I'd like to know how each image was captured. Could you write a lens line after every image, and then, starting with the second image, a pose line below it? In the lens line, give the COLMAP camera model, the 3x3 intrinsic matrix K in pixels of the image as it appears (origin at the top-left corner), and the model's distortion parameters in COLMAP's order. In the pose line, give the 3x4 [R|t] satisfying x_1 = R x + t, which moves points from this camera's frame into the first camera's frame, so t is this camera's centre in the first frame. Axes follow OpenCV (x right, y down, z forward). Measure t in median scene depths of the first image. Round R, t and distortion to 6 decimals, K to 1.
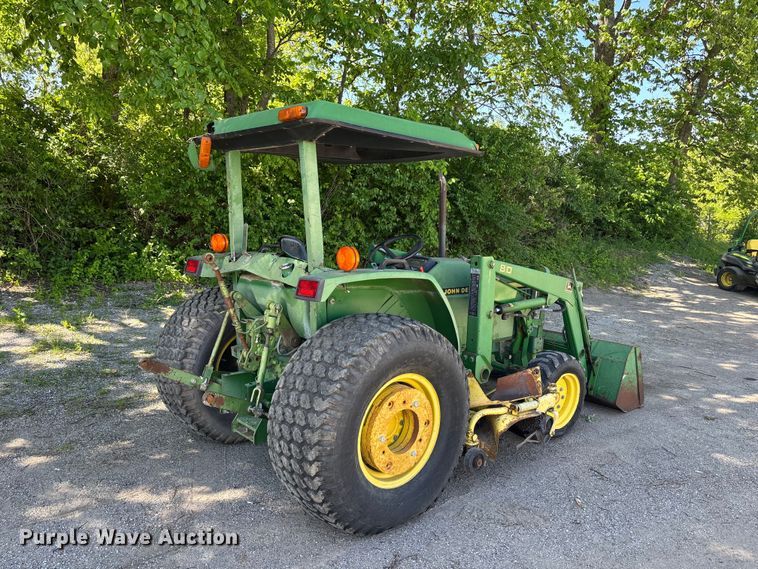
lens RADIAL K [[570.5, 0, 383.7], [0, 570.5, 287.8], [0, 0, 1]] dist [0.068493, -0.076027]
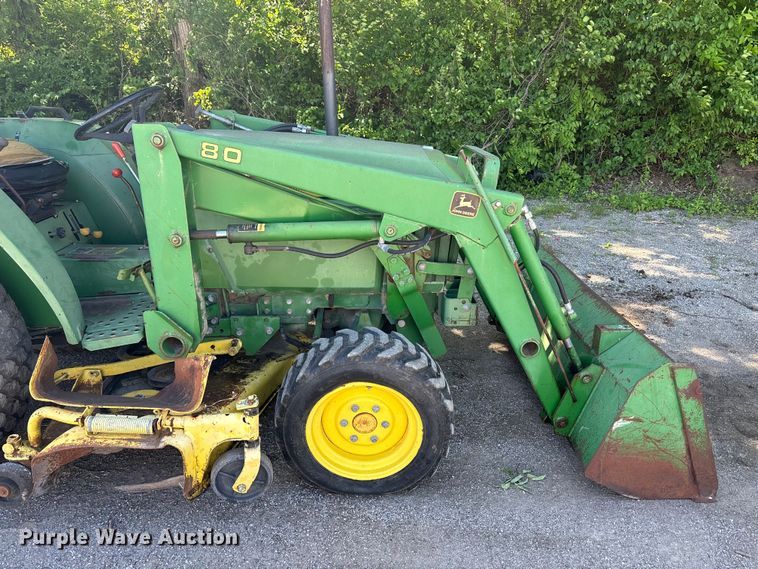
lens RADIAL K [[570.5, 0, 383.7], [0, 570.5, 287.8], [0, 0, 1]] dist [0.068493, -0.076027]
pose [[0.754336, 0.181550, -0.630885, 0.871745], [-0.058341, 0.975737, 0.211031, -0.044226], [0.653891, -0.122382, 0.746626, 0.932283]]
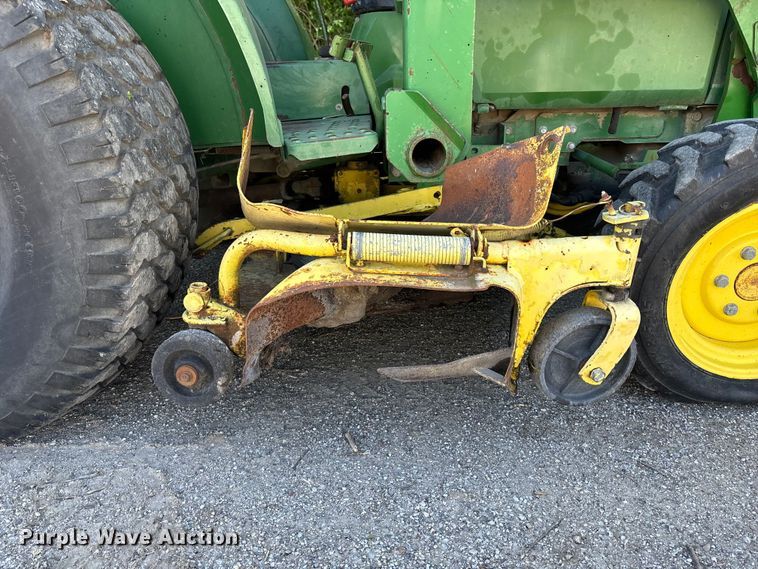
lens RADIAL K [[570.5, 0, 383.7], [0, 570.5, 287.8], [0, 0, 1]] dist [0.068493, -0.076027]
pose [[0.728371, 0.199705, -0.655434, 0.507480], [-0.041561, 0.967698, 0.248663, 0.186994], [0.683921, -0.153878, 0.713143, 0.940901]]
